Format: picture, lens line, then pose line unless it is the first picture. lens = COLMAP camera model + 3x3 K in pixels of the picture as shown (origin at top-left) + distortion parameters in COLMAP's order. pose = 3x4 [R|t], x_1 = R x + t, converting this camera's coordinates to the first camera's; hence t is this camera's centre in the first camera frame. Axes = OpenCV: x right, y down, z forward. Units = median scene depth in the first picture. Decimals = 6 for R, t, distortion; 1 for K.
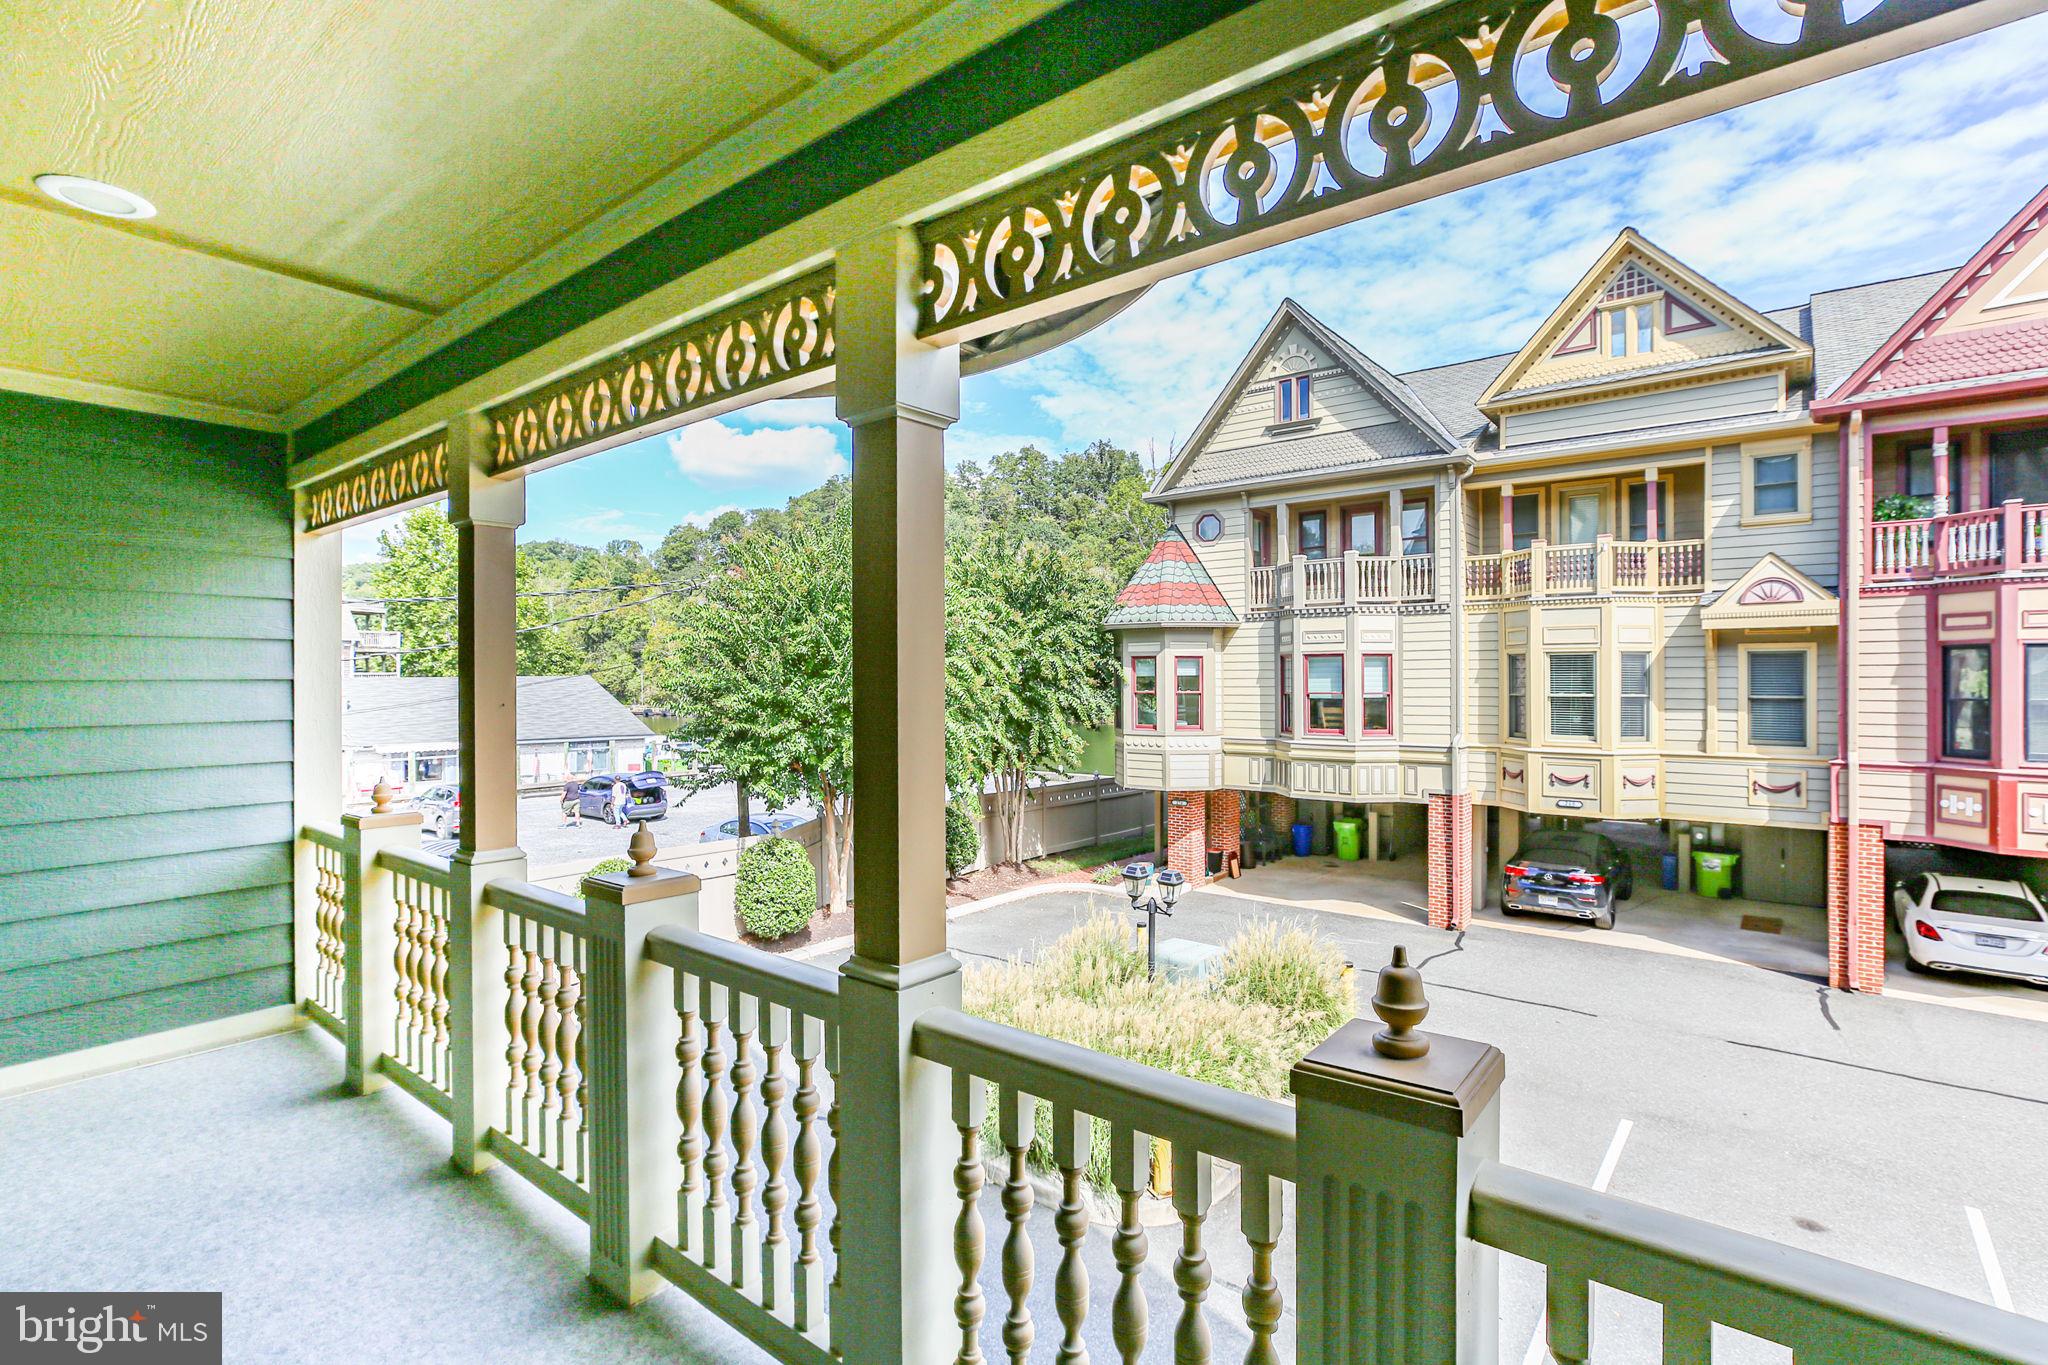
lens RADIAL K [[953.8, 0, 1022.5], [0, 953.8, 682.5], [0, 0, 1]] dist [0.000851, 0.001105]
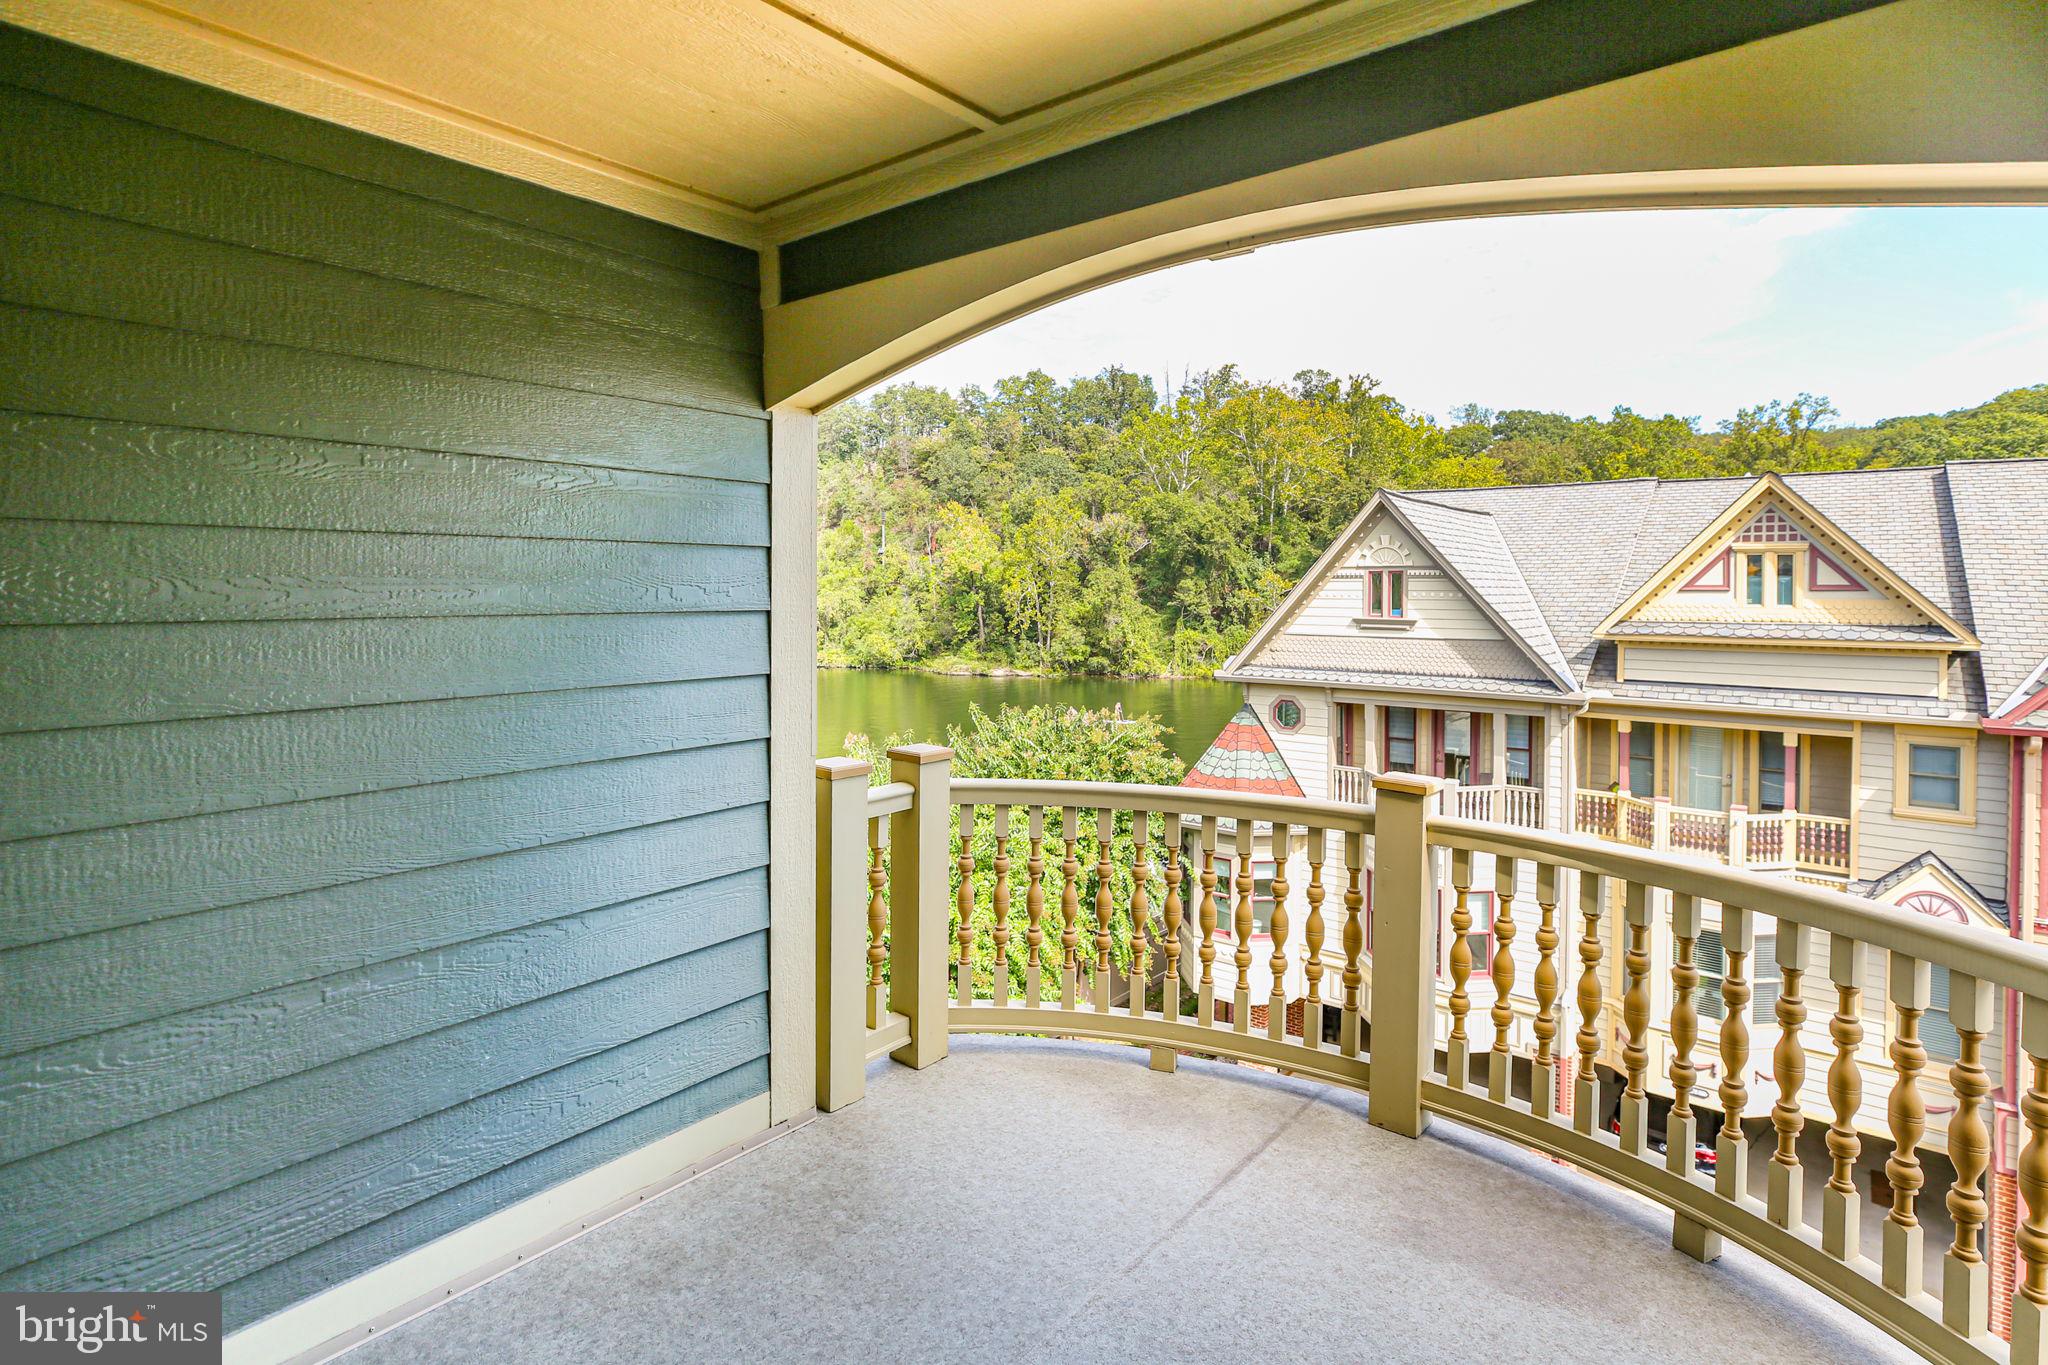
lens RADIAL K [[1002.7, 0, 1013.5], [0, 1002.7, 608.5], [0, 0, 1]] dist [0.004034, -0.000781]
pose [[0.999928, 0.008262, -0.008699, -0.068411], [-0.008149, 0.999884, 0.012888, -0.297462], [0.008804, -0.012816, 0.999879, 0.024674]]
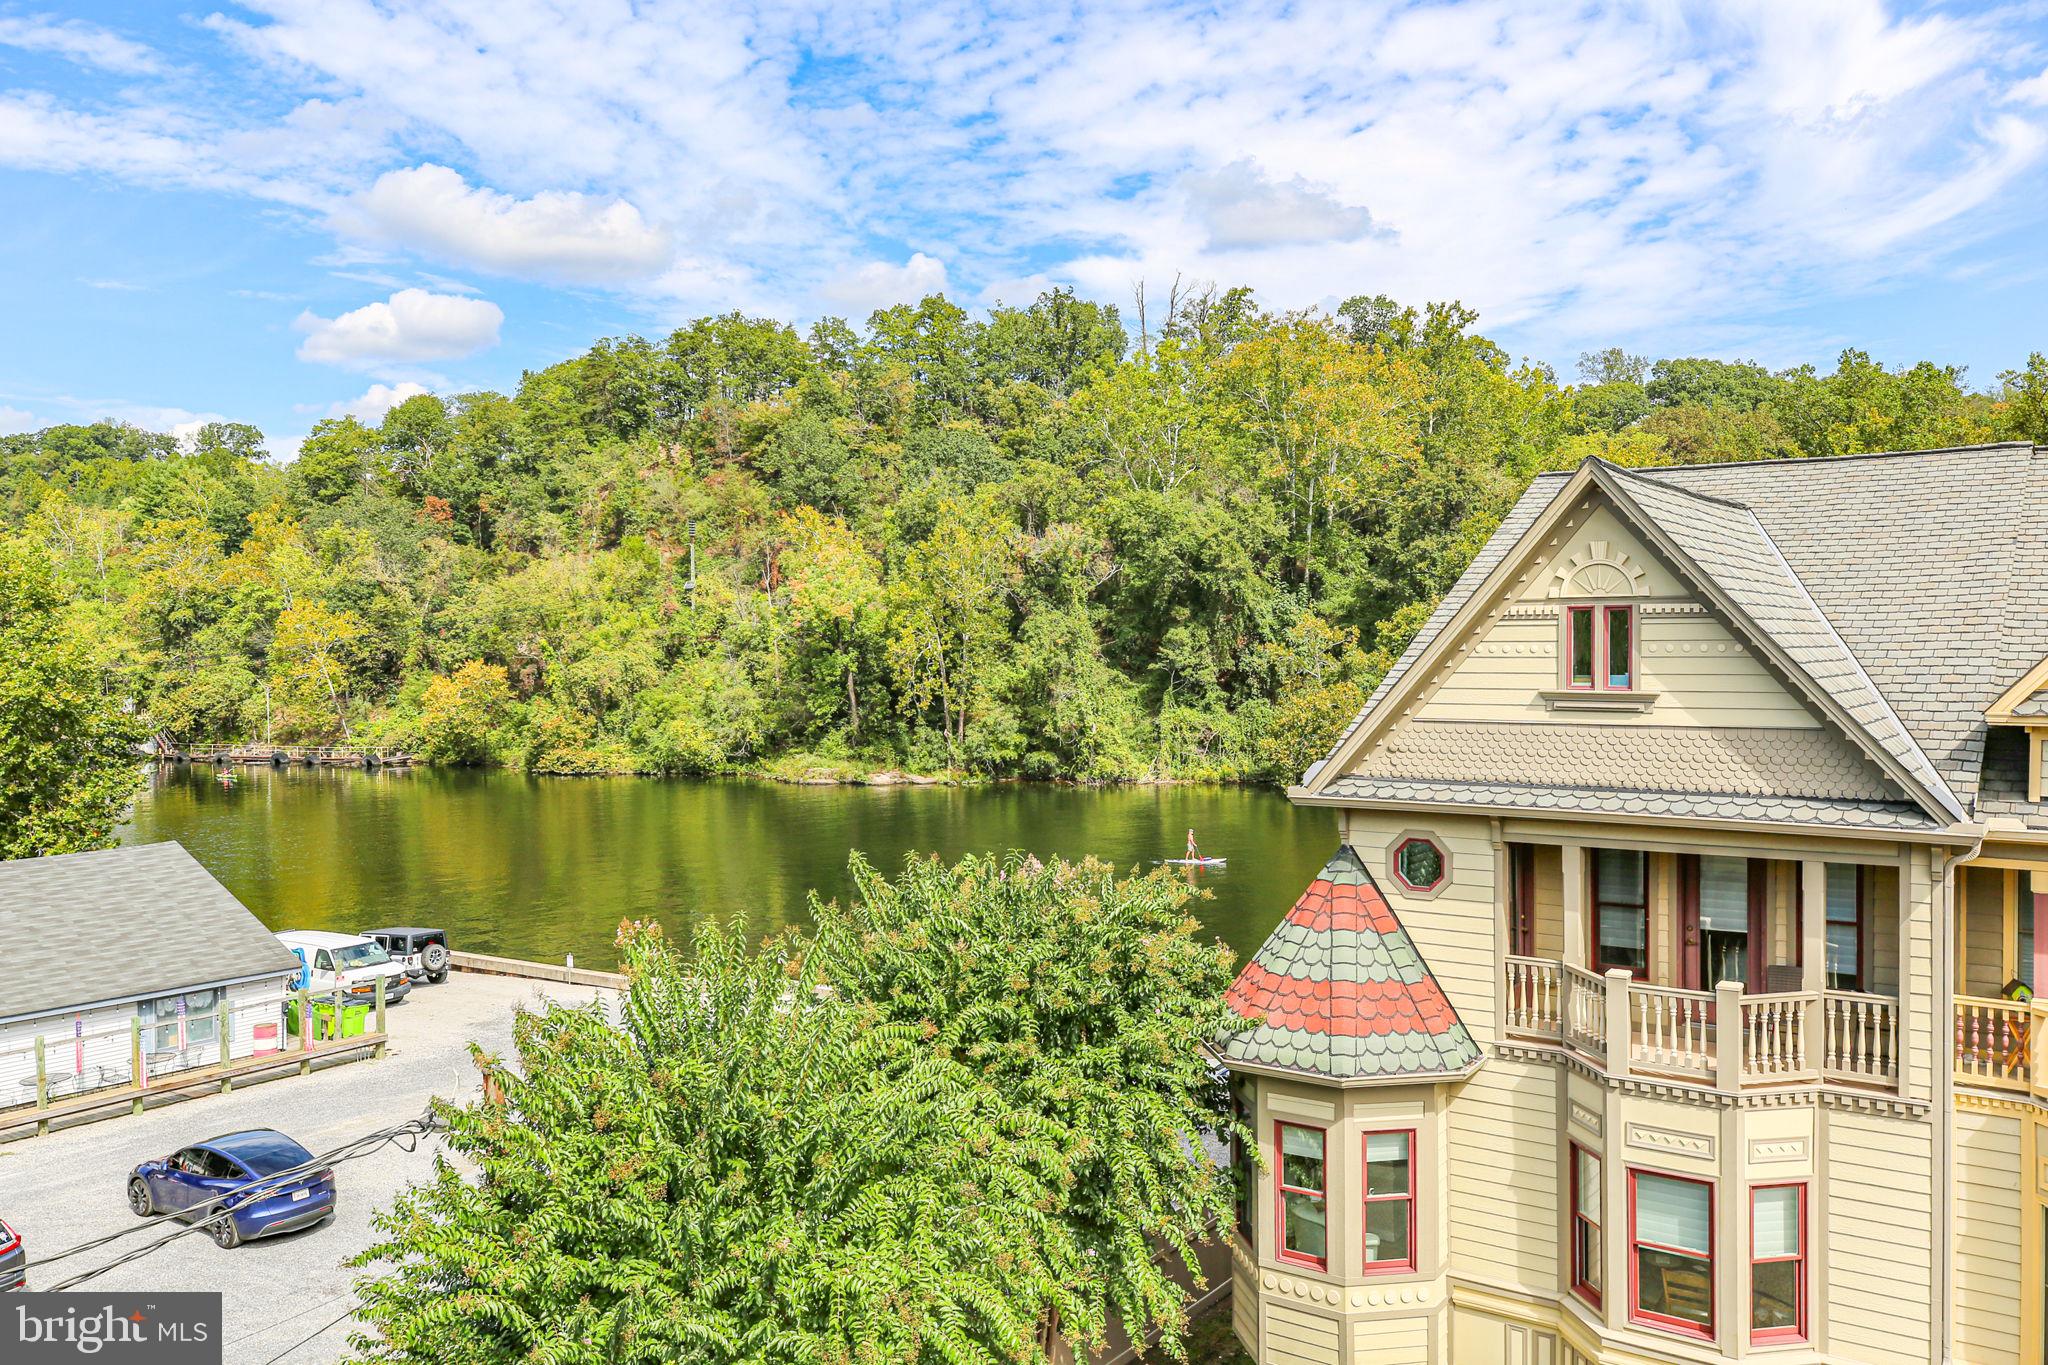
lens RADIAL K [[1569.7, 0, 1009.2], [0, 1569.7, 687.1], [0, 0, 1]] dist [0.047258, -0.018872]
pose [[0.998215, -0.002715, 0.059666, -0.085161], [0.001520, 0.999798, 0.020060, -0.297976], [-0.059708, -0.019934, 0.998017, 0.171274]]
